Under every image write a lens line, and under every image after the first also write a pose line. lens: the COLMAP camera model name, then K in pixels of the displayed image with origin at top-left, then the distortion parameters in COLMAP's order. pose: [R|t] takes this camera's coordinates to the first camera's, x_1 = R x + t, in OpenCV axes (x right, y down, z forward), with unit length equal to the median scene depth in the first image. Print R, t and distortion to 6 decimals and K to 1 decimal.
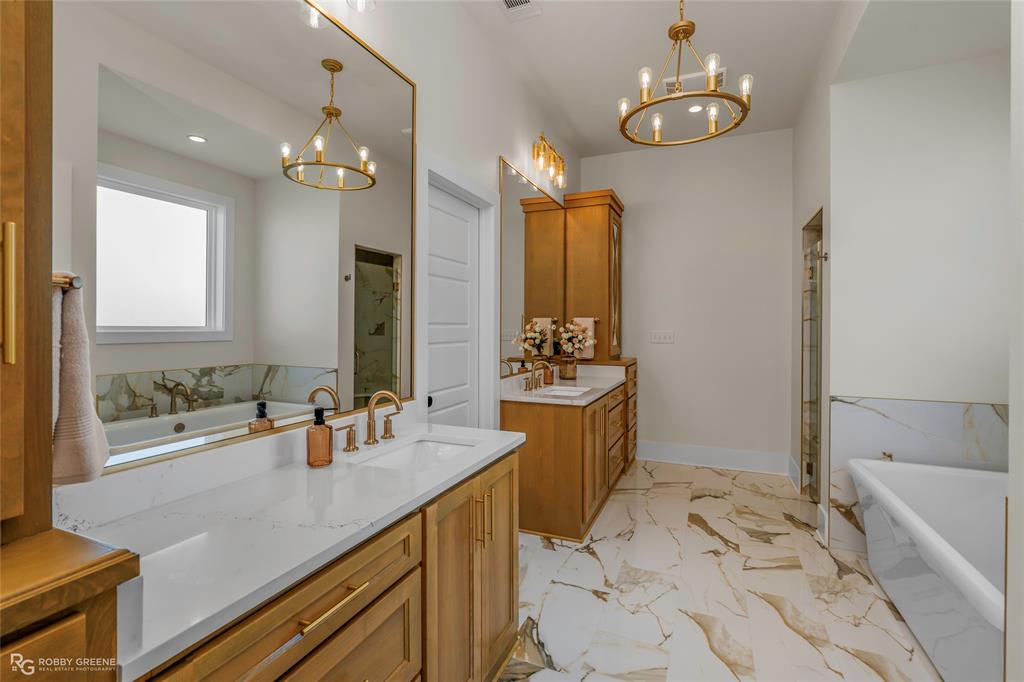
lens RADIAL K [[470.2, 0, 511.1], [0, 470.2, 335.0], [0, 0, 1]] dist [-0.003622, -0.000715]
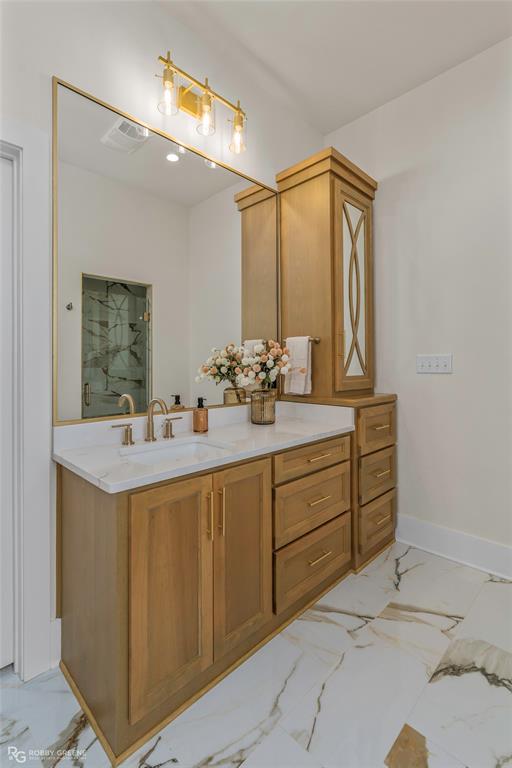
lens RADIAL K [[352.7, 0, 252.6], [0, 352.7, 365.2], [0, 0, 1]] dist [-0.003622, -0.000715]
pose [[0.927282, -0.009698, -0.374237, 0.292545], [0.003602, 0.999849, -0.016985, 0.015269], [0.374345, 0.014402, 0.927177, 0.477891]]
